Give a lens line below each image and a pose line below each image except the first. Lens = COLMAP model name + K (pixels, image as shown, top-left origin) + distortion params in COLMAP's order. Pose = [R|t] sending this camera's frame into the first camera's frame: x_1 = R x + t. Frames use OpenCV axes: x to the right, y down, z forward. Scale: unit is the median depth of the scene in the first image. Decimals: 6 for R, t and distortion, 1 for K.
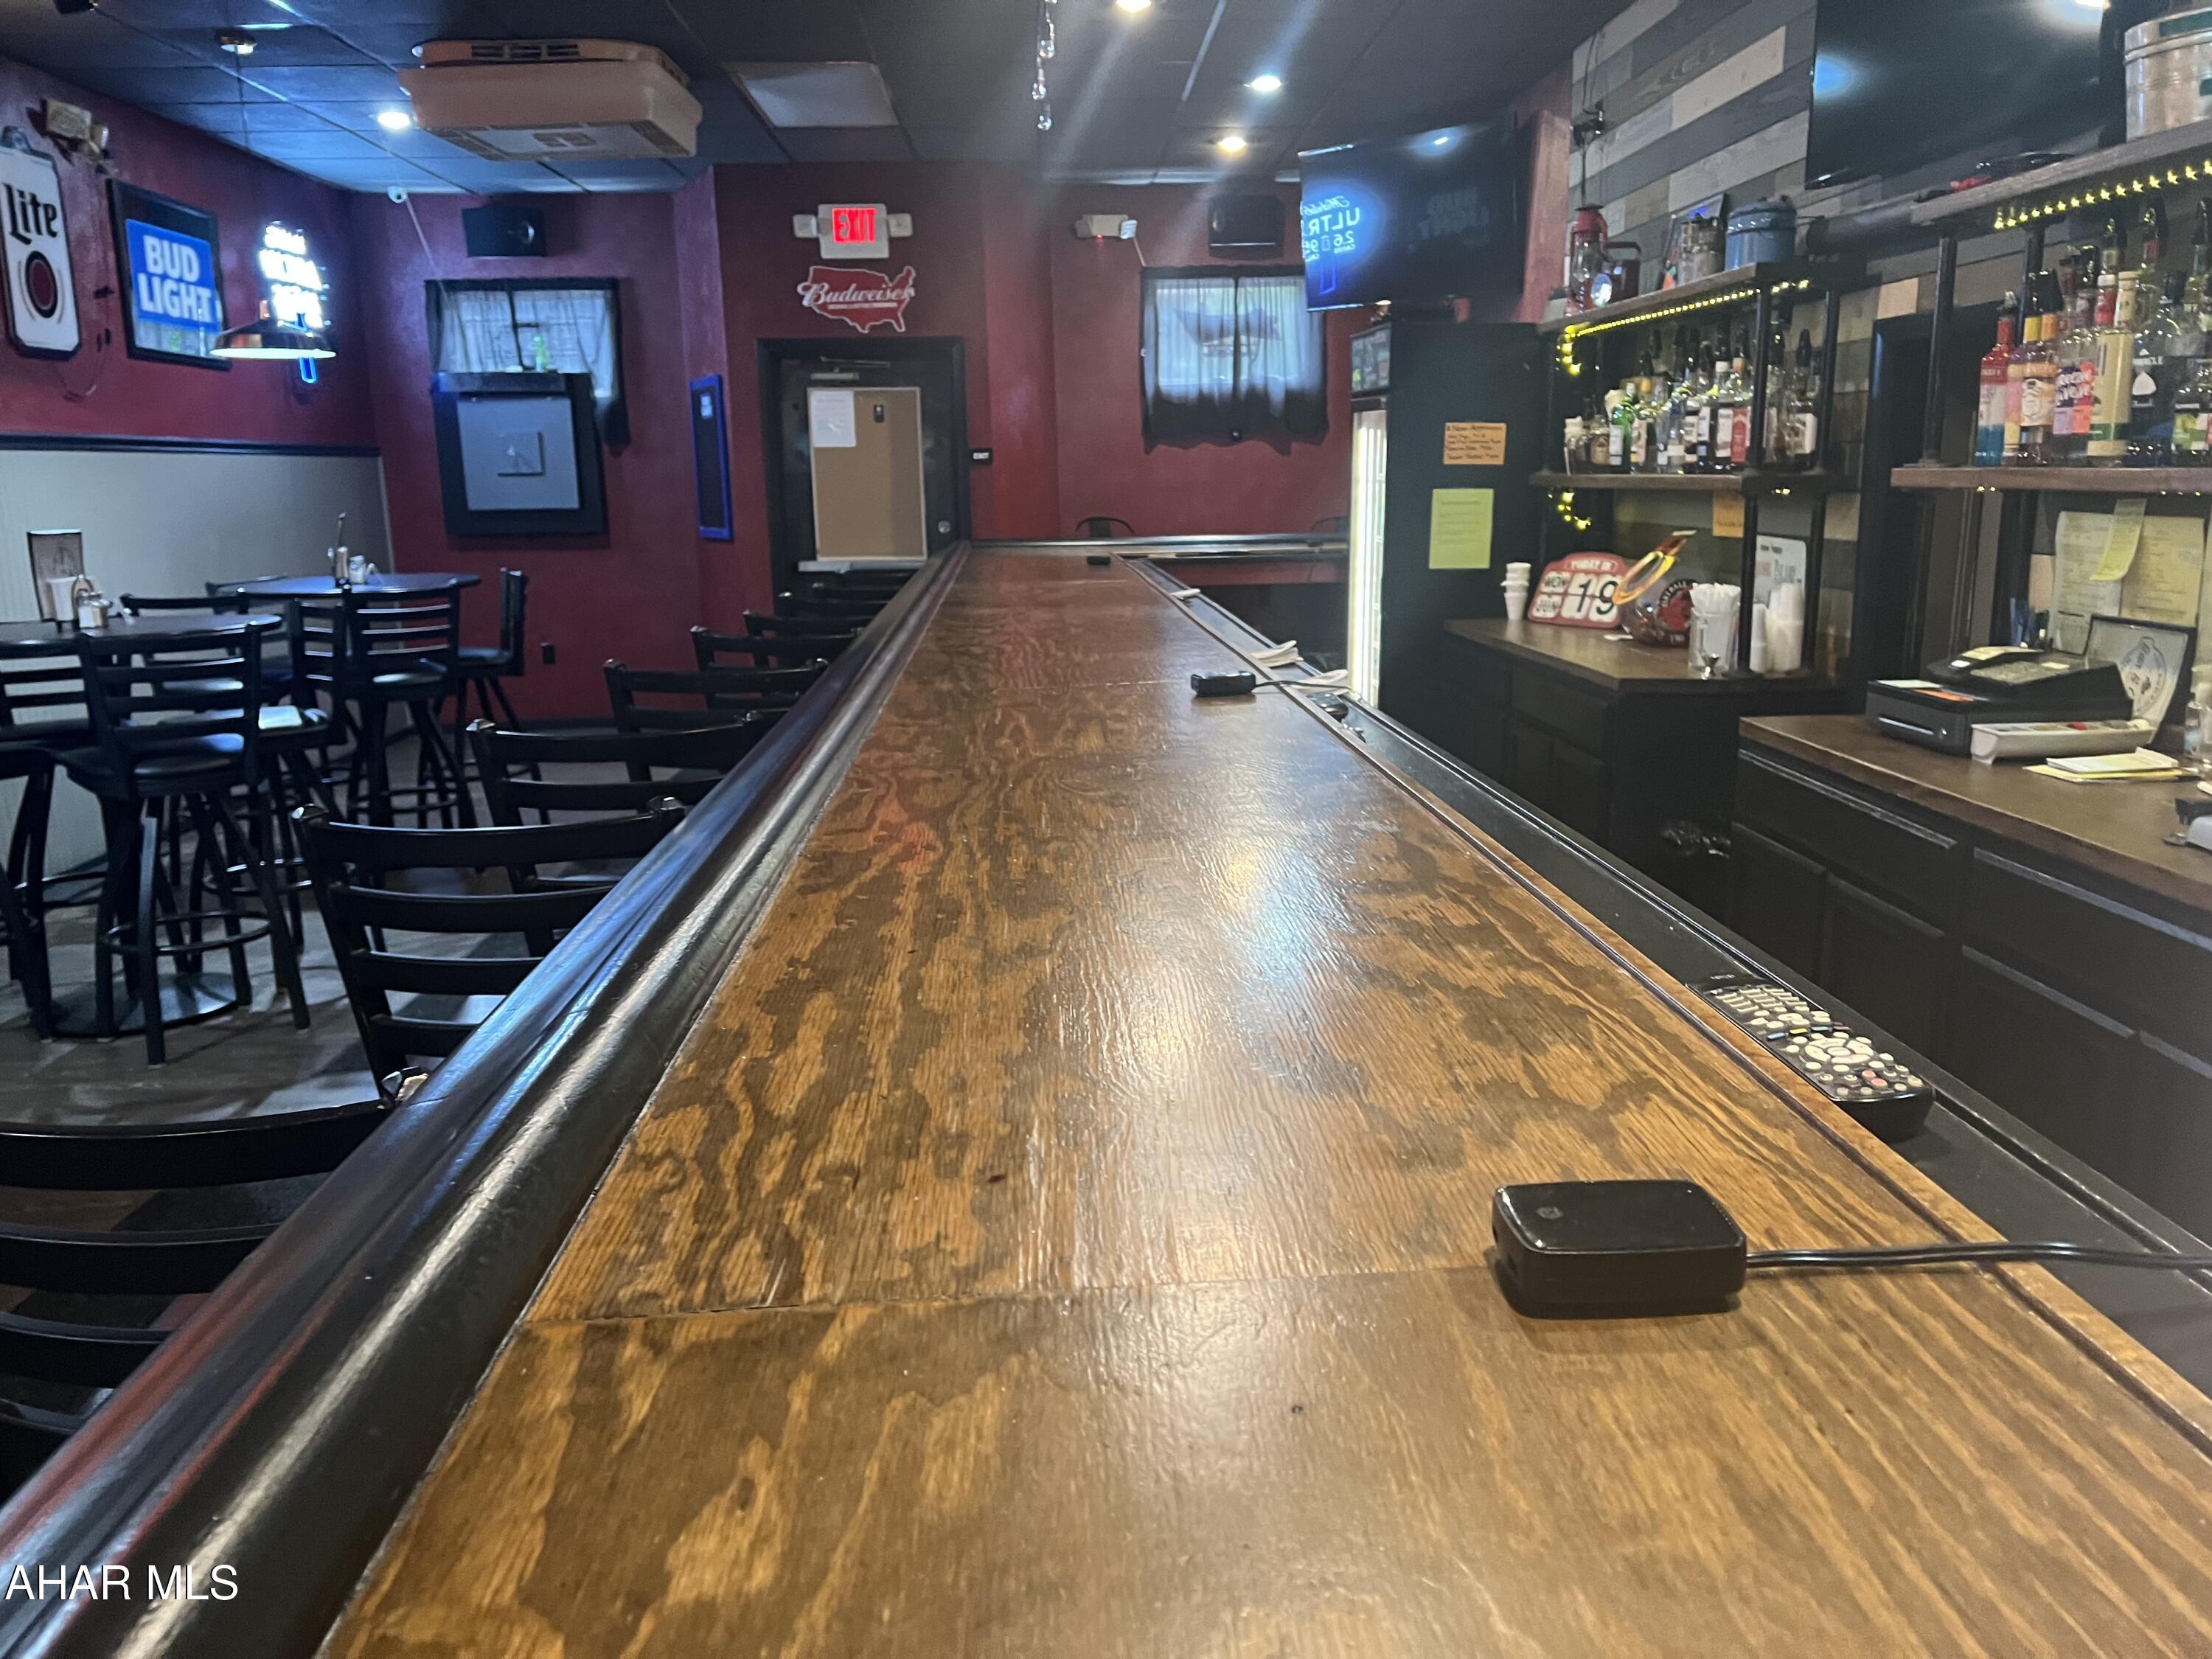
lens RADIAL K [[1648.8, 0, 1125.8], [0, 1648.8, 821.1], [0, 0, 1]] dist [0.064688, -0.070993]
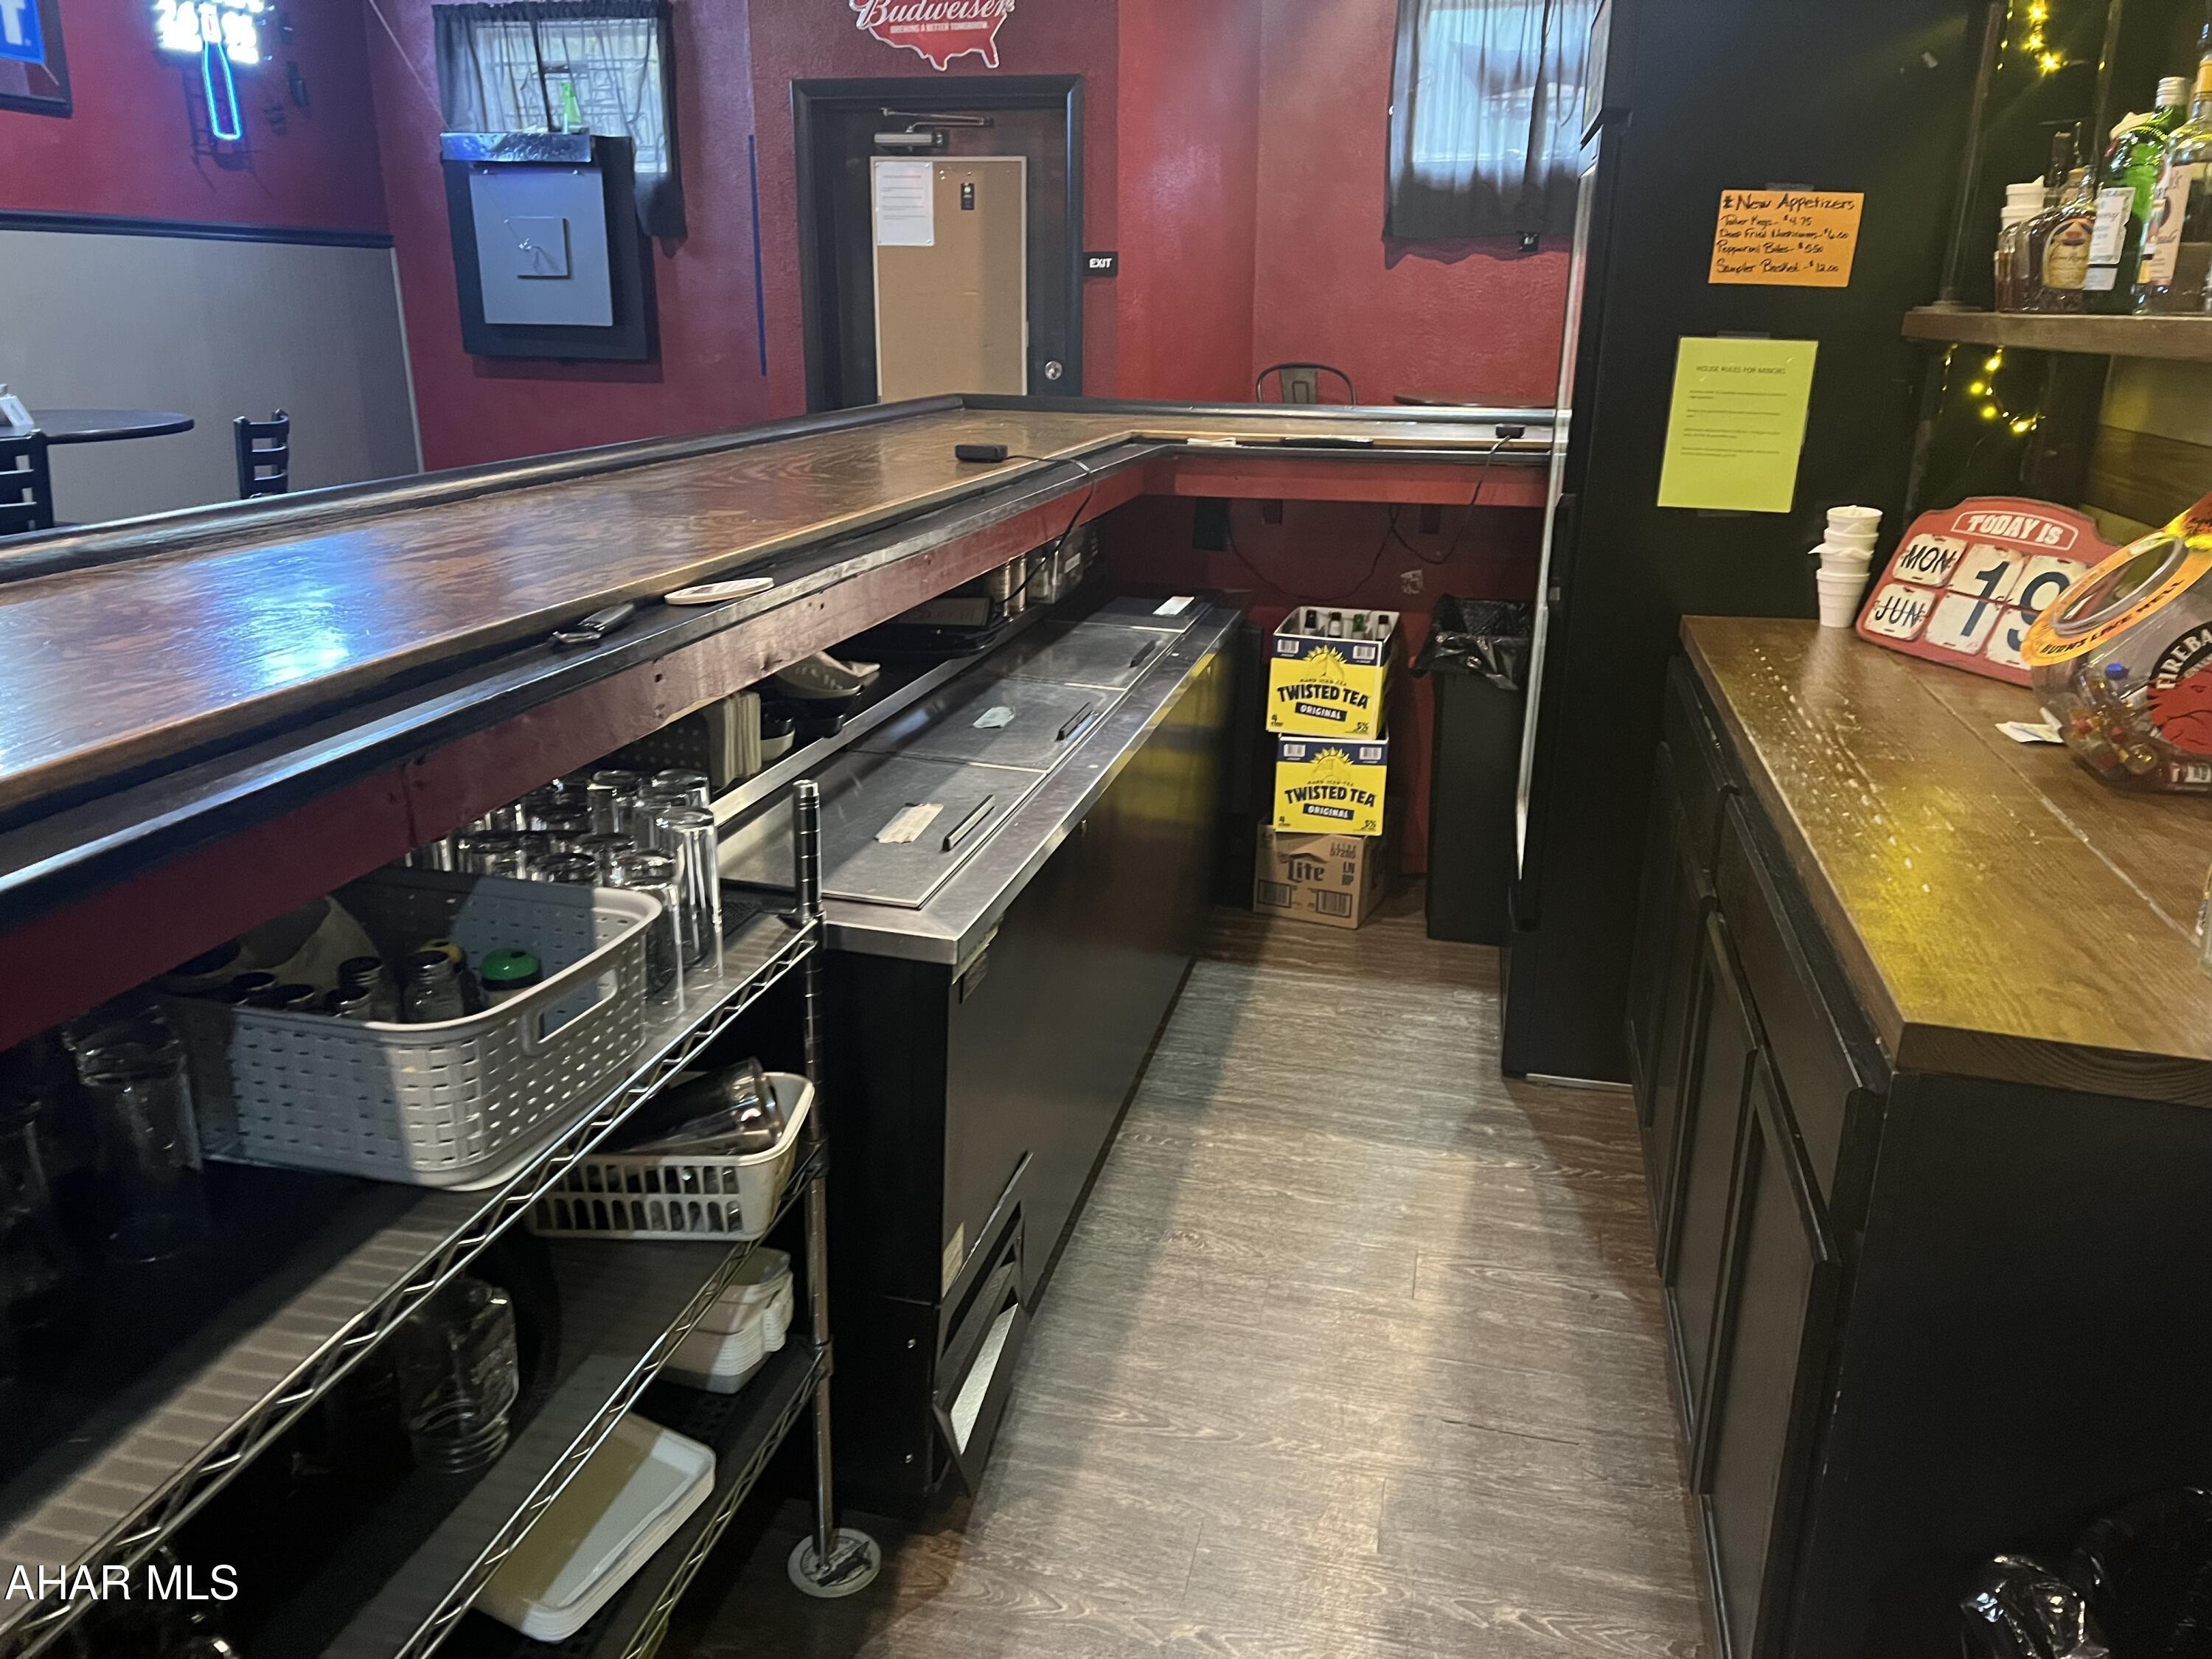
lens RADIAL K [[1648.8, 0, 1115.3], [0, 1648.8, 851.0], [0, 0, 1]] dist [0.064688, -0.070993]
pose [[0.960334, 0.115929, -0.253613, 0.157428], [-0.087590, 0.988860, 0.120349, -0.092502], [0.264739, -0.093361, 0.959790, 0.457629]]
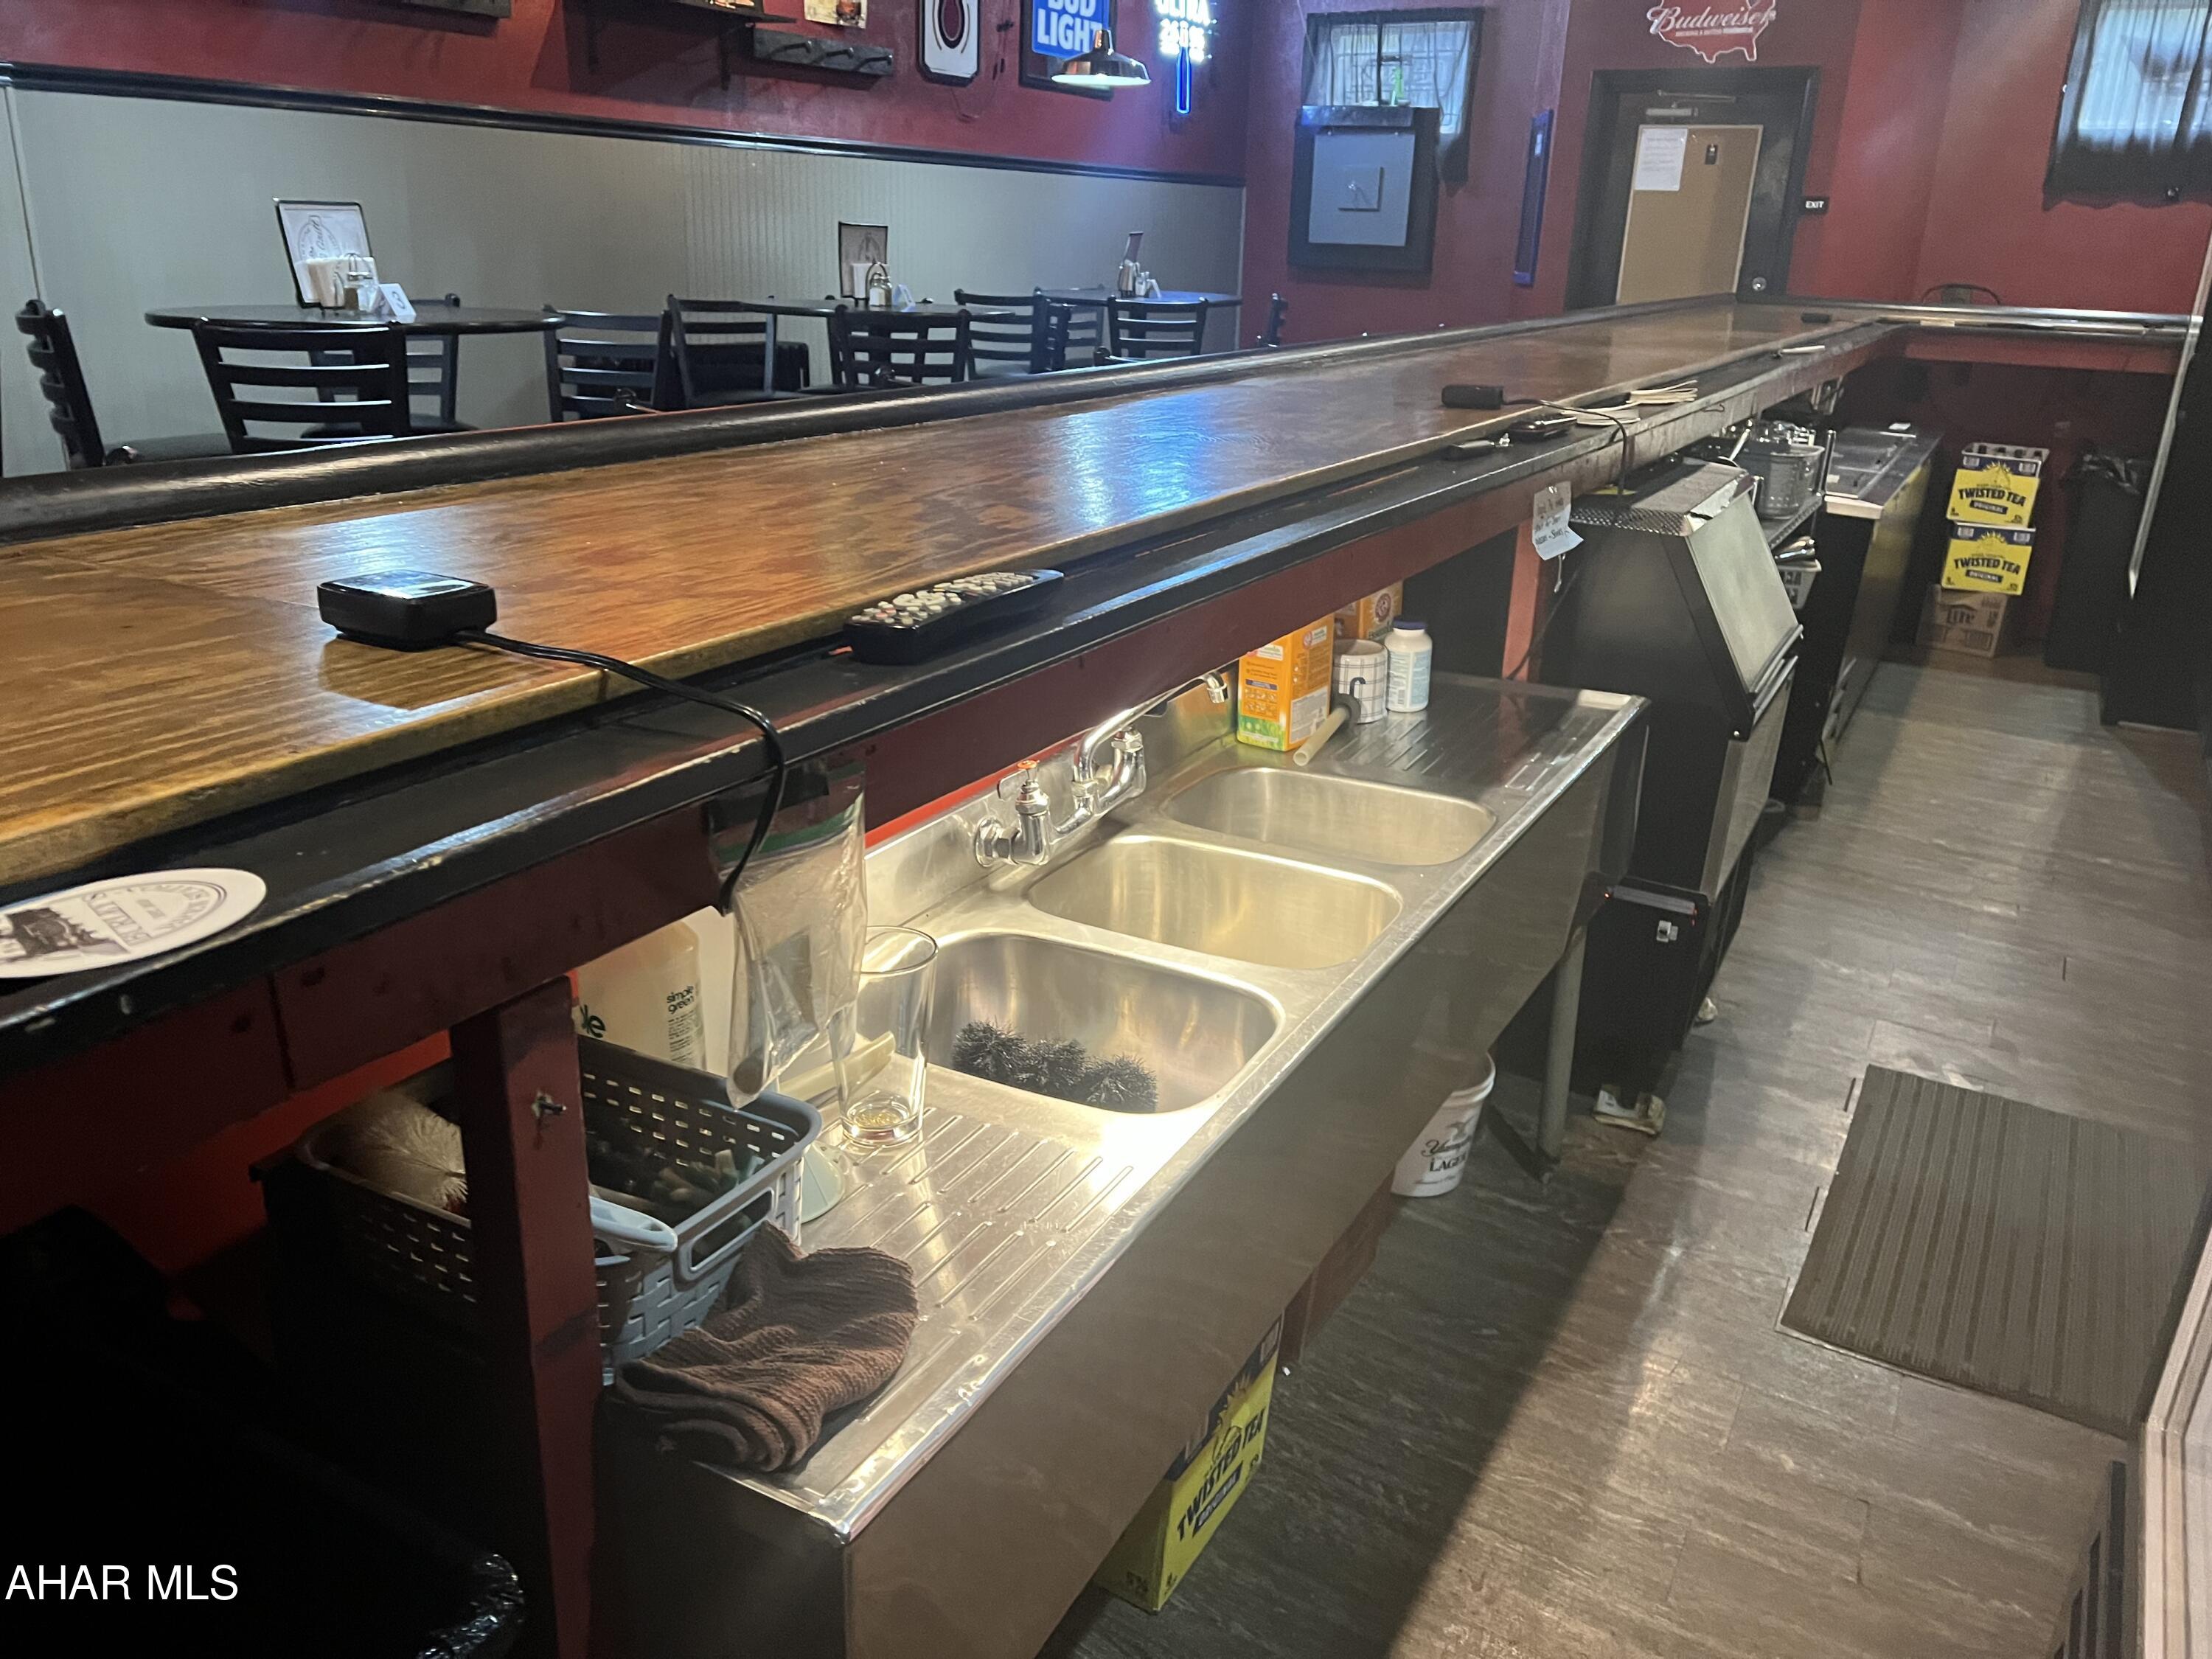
lens RADIAL K [[1648.8, 0, 1116.4], [0, 1648.8, 817.3], [0, 0, 1]] dist [0.064688, -0.070993]
pose [[0.839867, 0.226322, -0.493358, 0.159932], [-0.160232, 0.971796, 0.173029, 0.008571], [0.518604, -0.066269, 0.852443, 0.008410]]
